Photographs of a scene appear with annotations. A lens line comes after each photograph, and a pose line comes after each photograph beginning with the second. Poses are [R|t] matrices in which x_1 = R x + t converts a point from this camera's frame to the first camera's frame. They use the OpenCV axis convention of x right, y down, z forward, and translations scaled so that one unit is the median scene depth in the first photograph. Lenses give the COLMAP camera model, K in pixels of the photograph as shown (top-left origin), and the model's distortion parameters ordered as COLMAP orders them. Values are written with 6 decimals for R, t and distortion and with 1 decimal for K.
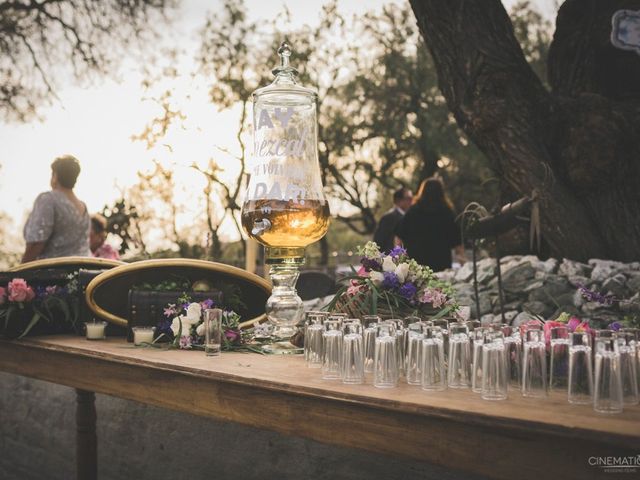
lens RADIAL K [[883.3, 0, 317.6], [0, 883.3, 235.4], [0, 0, 1]] dist [-0.101917, 0.000000]
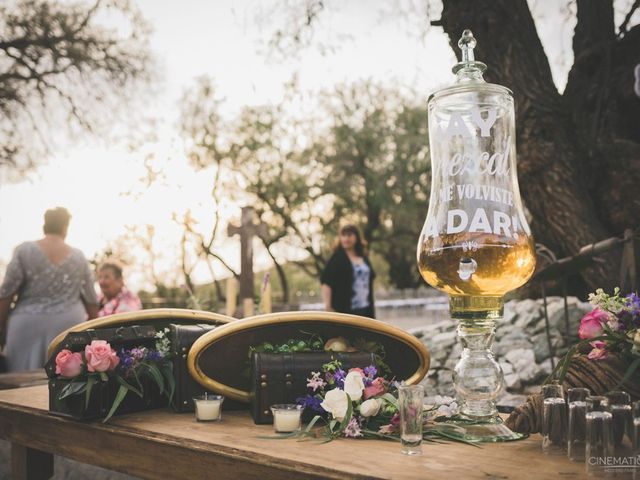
lens RADIAL K [[712.2, 0, 336.4], [0, 712.2, 251.4], [0, 0, 1]] dist [-0.083610, 0.000000]
pose [[0.993950, -0.002580, 0.109803, -0.120386], [0.006595, 0.999322, -0.036217, -0.002133], [-0.109635, 0.036722, 0.993293, 0.217491]]
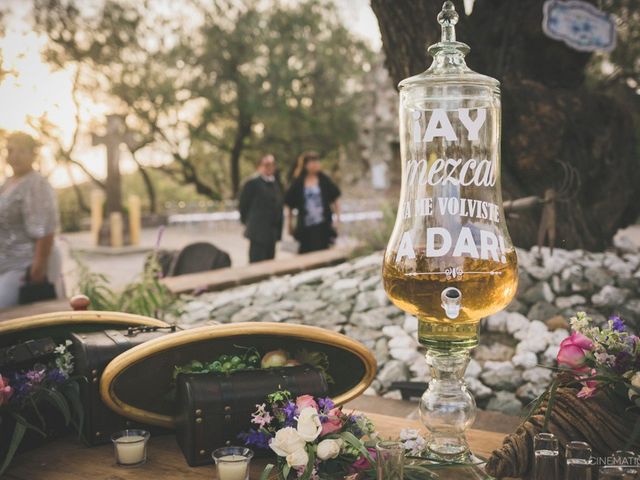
lens RADIAL K [[712.2, 0, 341.8], [0, 712.2, 246.7], [0, 0, 1]] dist [-0.083610, 0.000000]
pose [[0.953204, -0.020827, 0.301609, -0.147621], [-0.008545, 0.995370, 0.095739, -0.049263], [-0.302207, -0.093836, 0.948613, 0.279900]]
